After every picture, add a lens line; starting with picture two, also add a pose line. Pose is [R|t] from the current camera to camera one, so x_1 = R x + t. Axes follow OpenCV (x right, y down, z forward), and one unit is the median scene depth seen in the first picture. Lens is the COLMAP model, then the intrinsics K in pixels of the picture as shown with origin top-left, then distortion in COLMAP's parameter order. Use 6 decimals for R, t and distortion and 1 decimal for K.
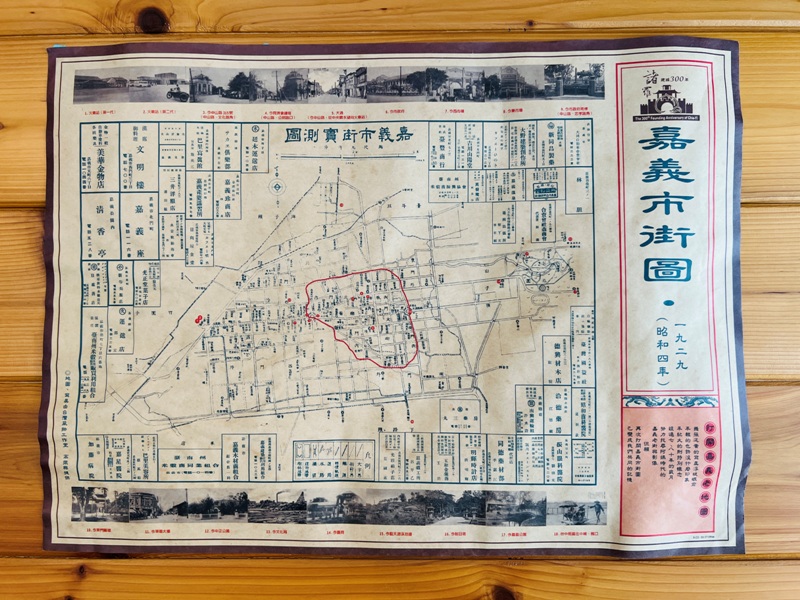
lens RADIAL K [[601.2, 0, 400.1], [0, 601.2, 299.1], [0, 0, 1]] dist [0.062810, -0.073600]
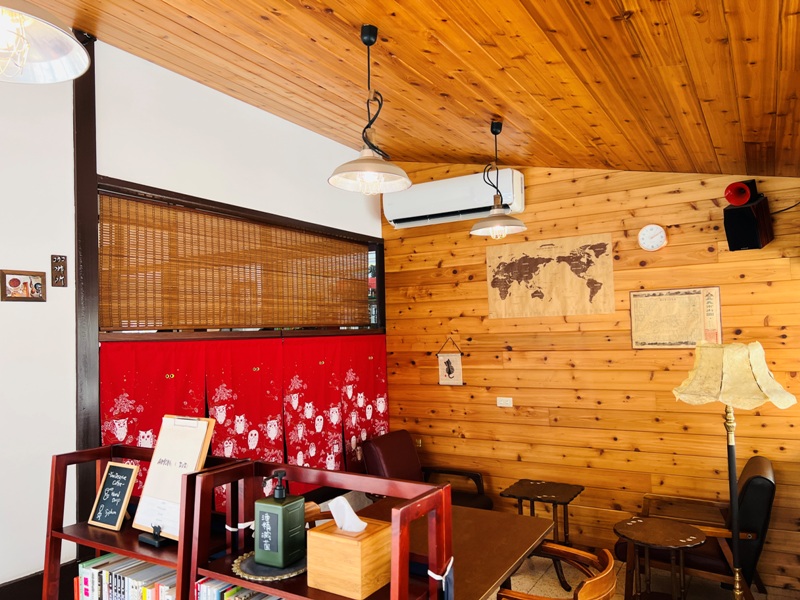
lens RADIAL K [[601.2, 0, 400.9], [0, 601.2, 302.4], [0, 0, 1]] dist [0.062810, -0.073600]
pose [[0.857732, -0.046966, -0.511947, 1.067800], [0.036264, 0.998865, -0.030878, -0.108736], [0.512816, 0.007919, 0.858462, -8.282563]]
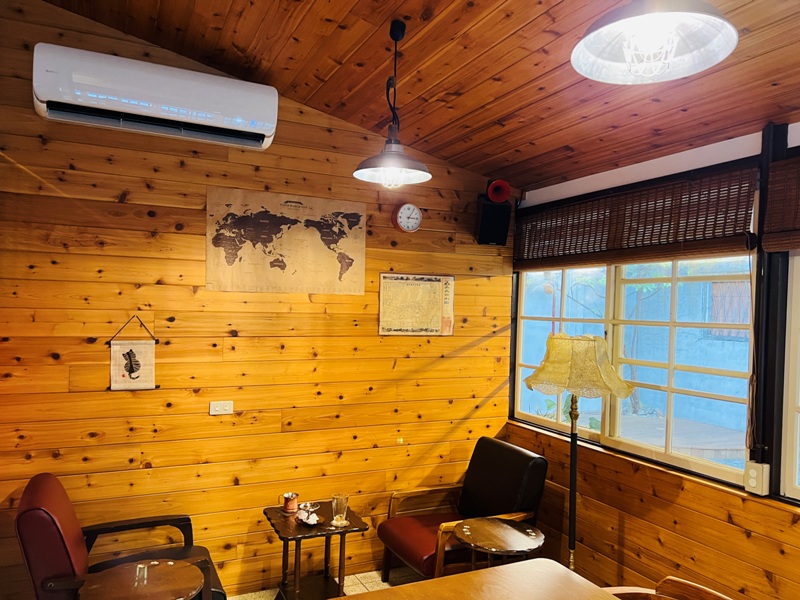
lens RADIAL K [[601.2, 0, 404.6], [0, 601.2, 306.9], [0, 0, 1]] dist [0.062810, -0.073600]
pose [[0.893861, 0.025701, 0.447608, -3.838317], [-0.032571, 0.999440, 0.007657, -0.032929], [-0.447160, -0.021424, 0.894197, -6.242660]]
